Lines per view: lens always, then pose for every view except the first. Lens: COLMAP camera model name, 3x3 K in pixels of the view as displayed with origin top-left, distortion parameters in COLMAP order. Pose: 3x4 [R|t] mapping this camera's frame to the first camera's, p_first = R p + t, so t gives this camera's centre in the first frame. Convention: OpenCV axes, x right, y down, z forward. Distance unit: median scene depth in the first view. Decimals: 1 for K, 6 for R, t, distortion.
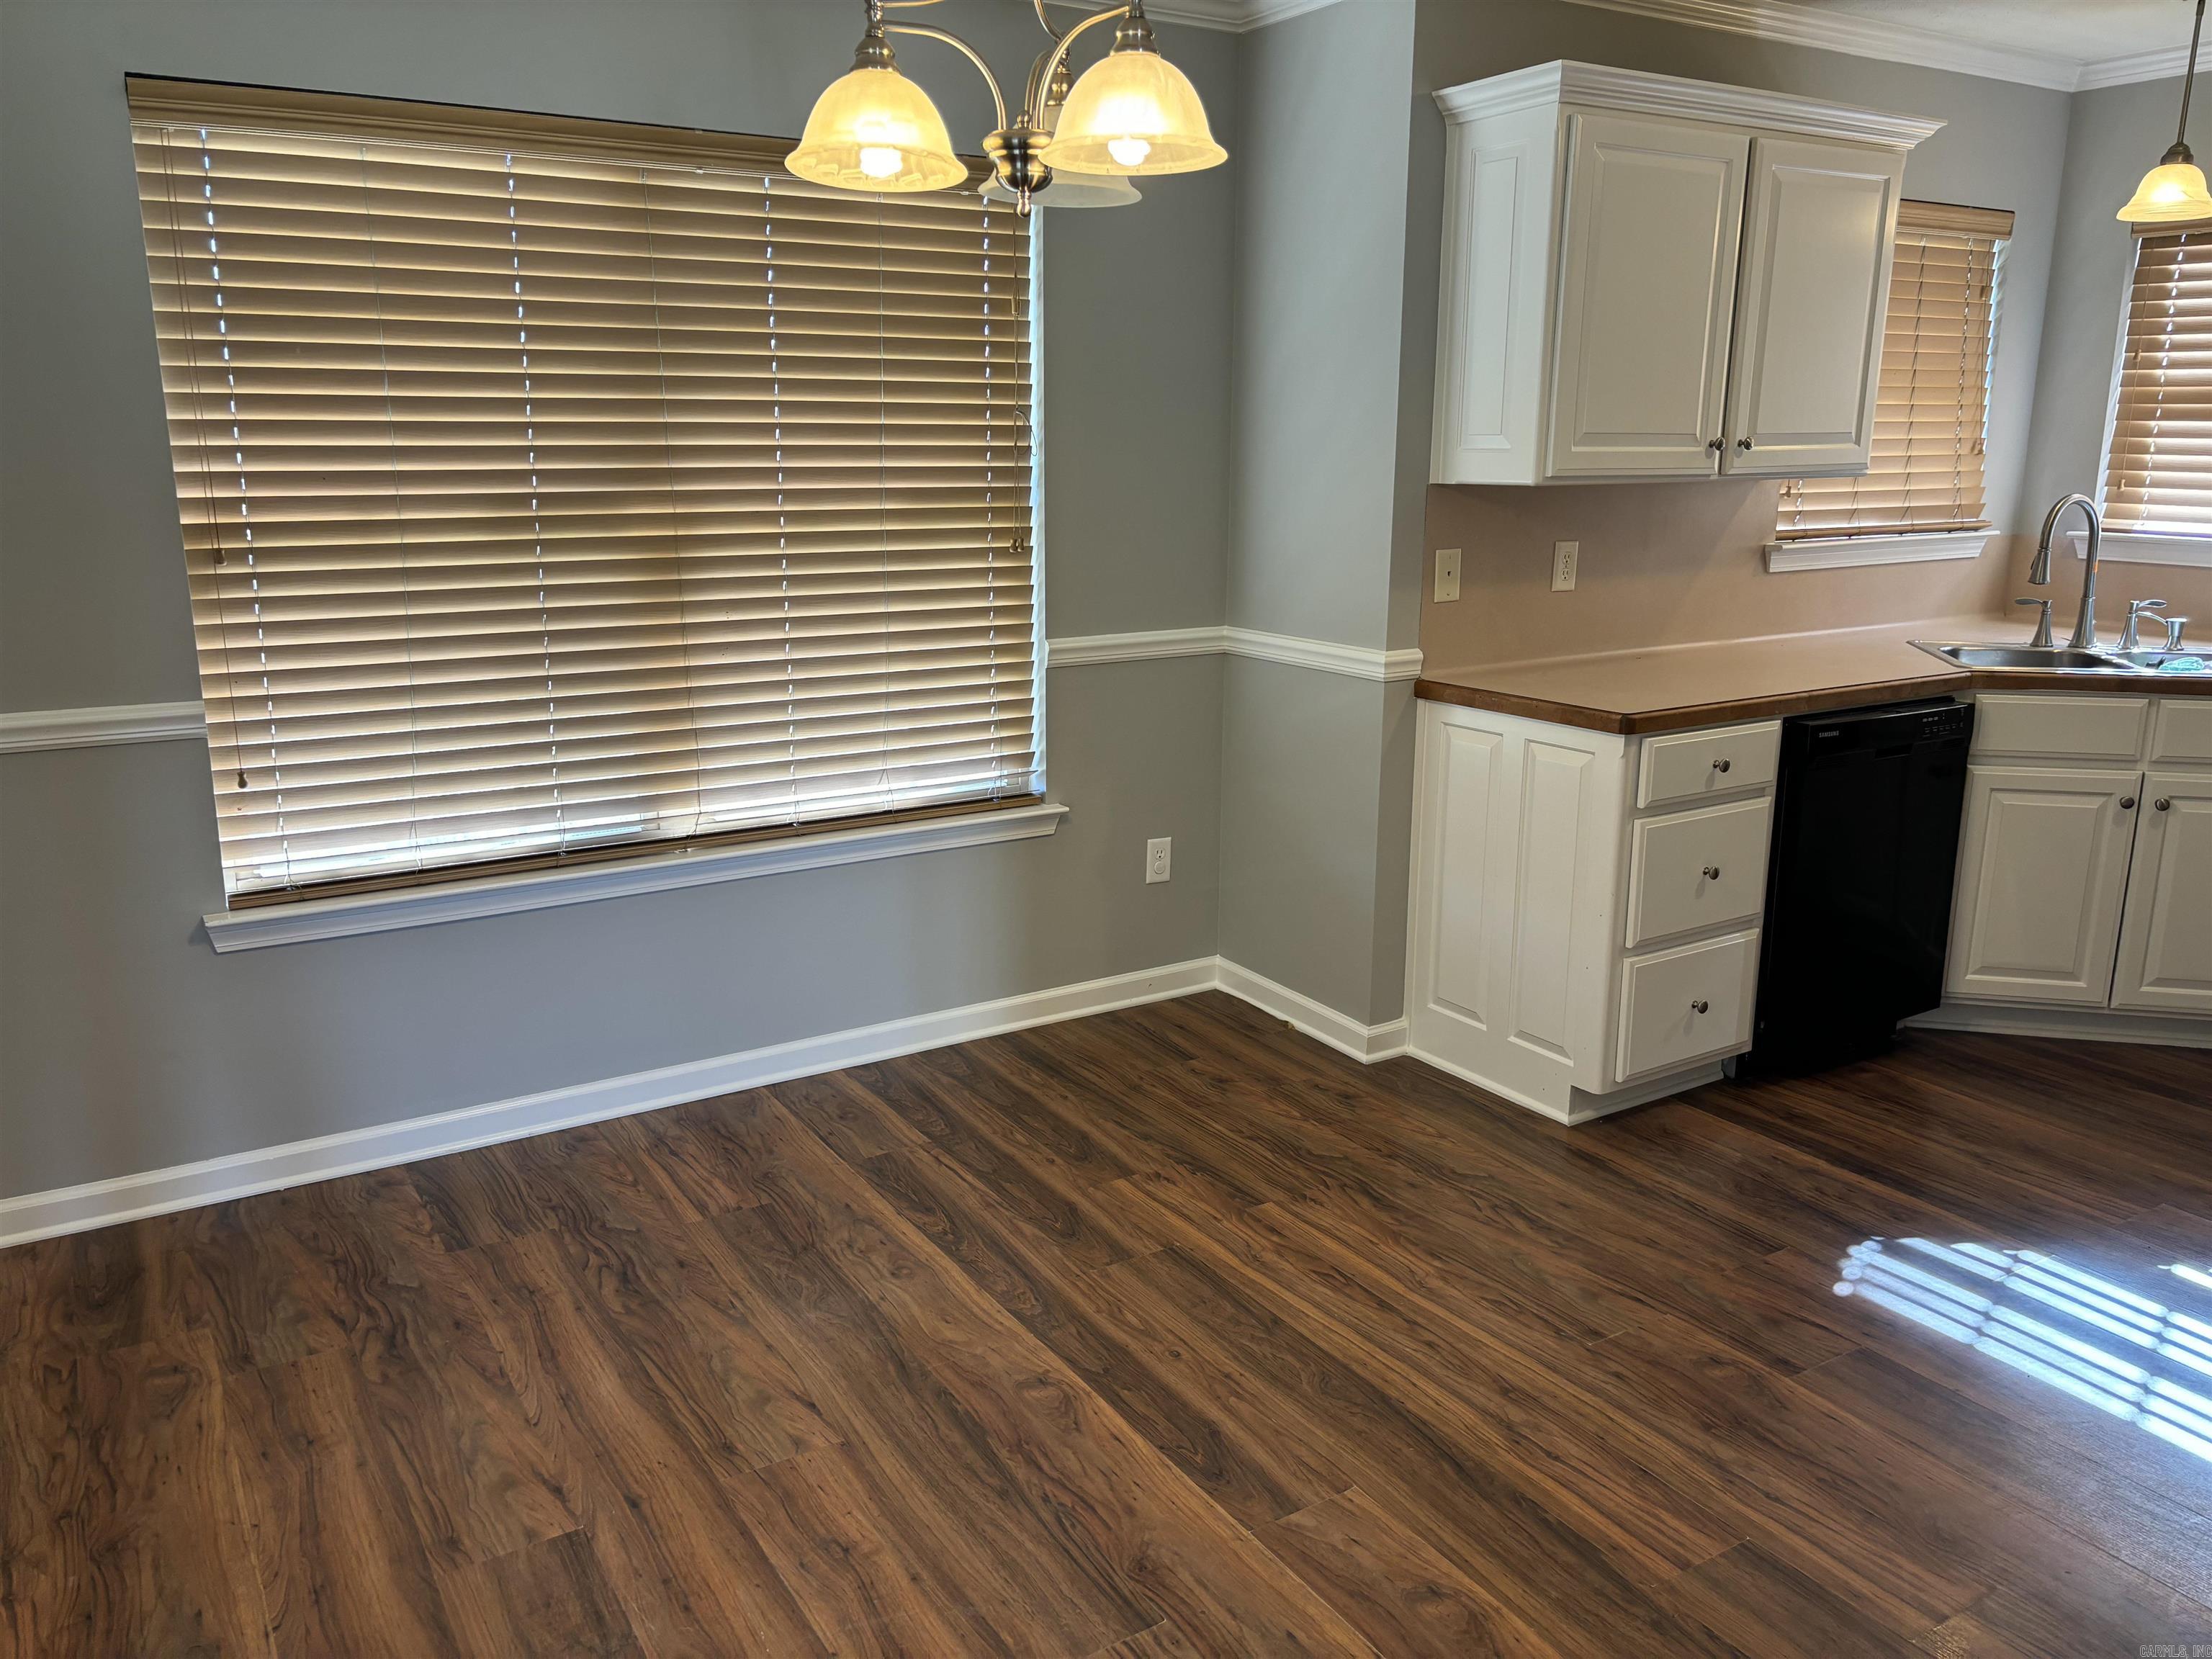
lens RADIAL K [[1675.2, 0, 1086.9], [0, 1675.2, 840.0], [0, 0, 1]] dist [0.053257, -0.055937]
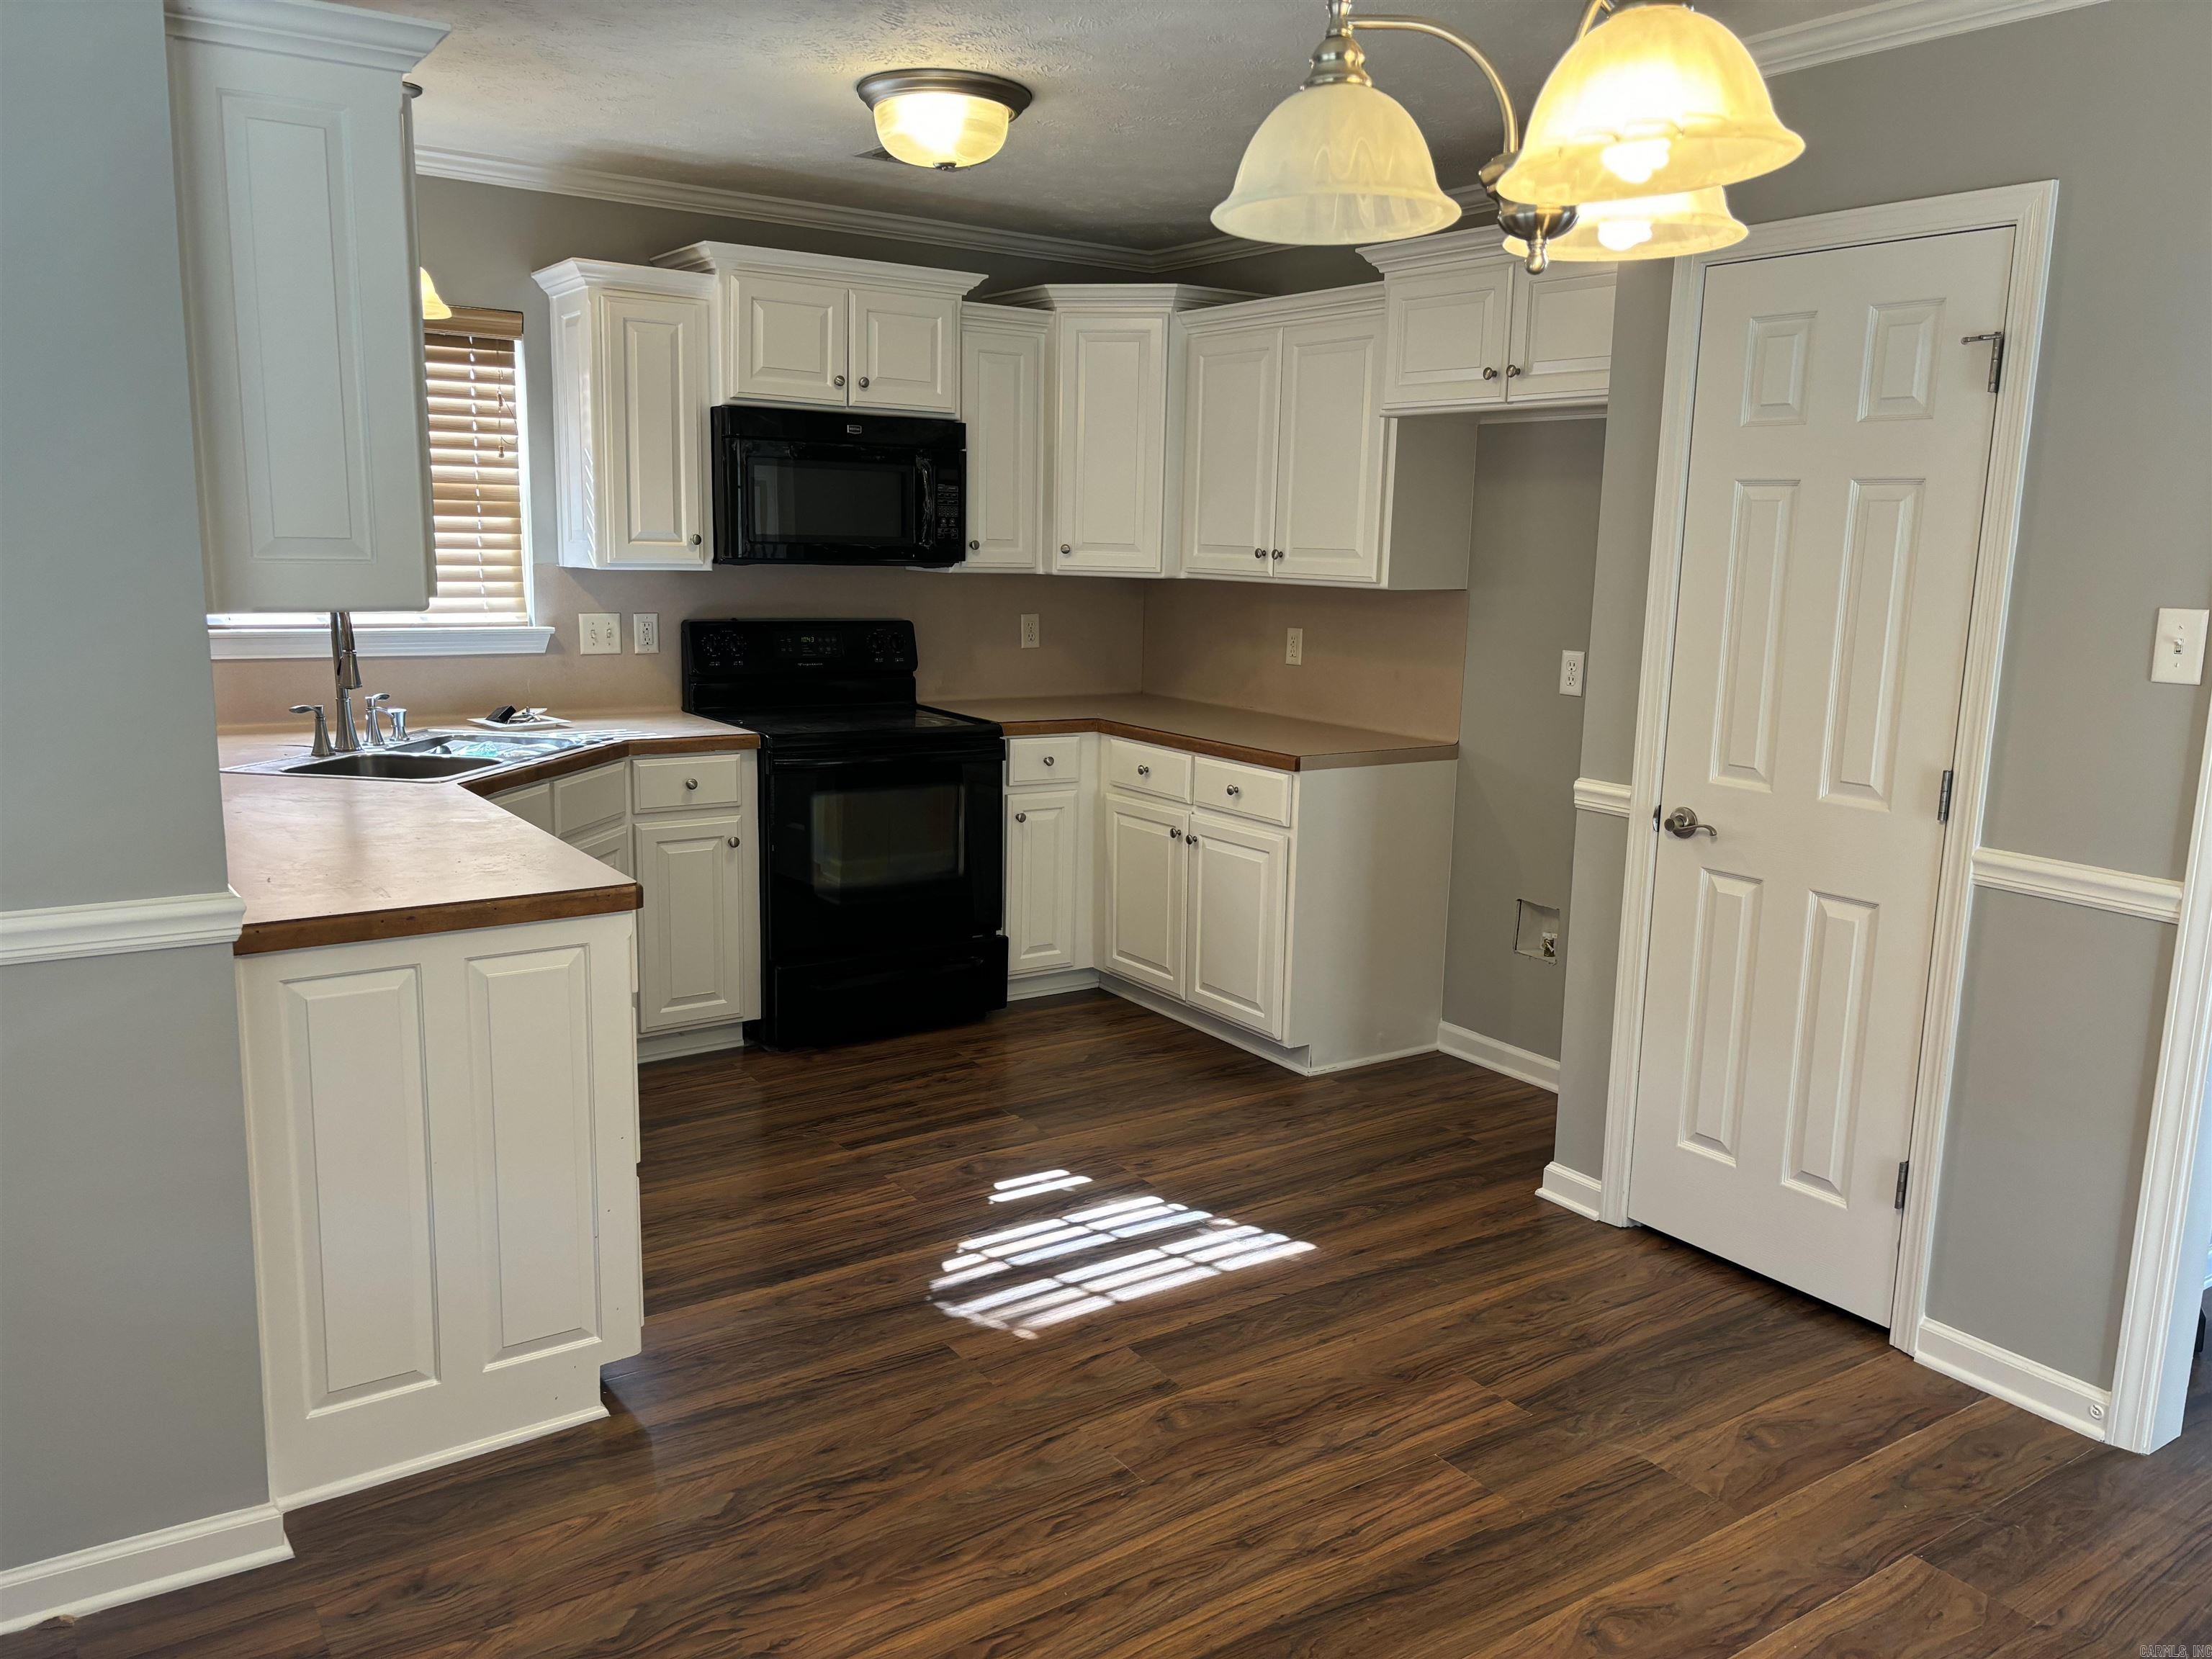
lens RADIAL K [[1675.2, 0, 1128.3], [0, 1675.2, 828.8], [0, 0, 1]] dist [0.053257, -0.055937]
pose [[-0.056748, -0.181125, 0.981822, -0.433175], [0.214699, 0.958185, 0.189174, -0.181515], [-0.975030, 0.221531, -0.015487, 0.696485]]
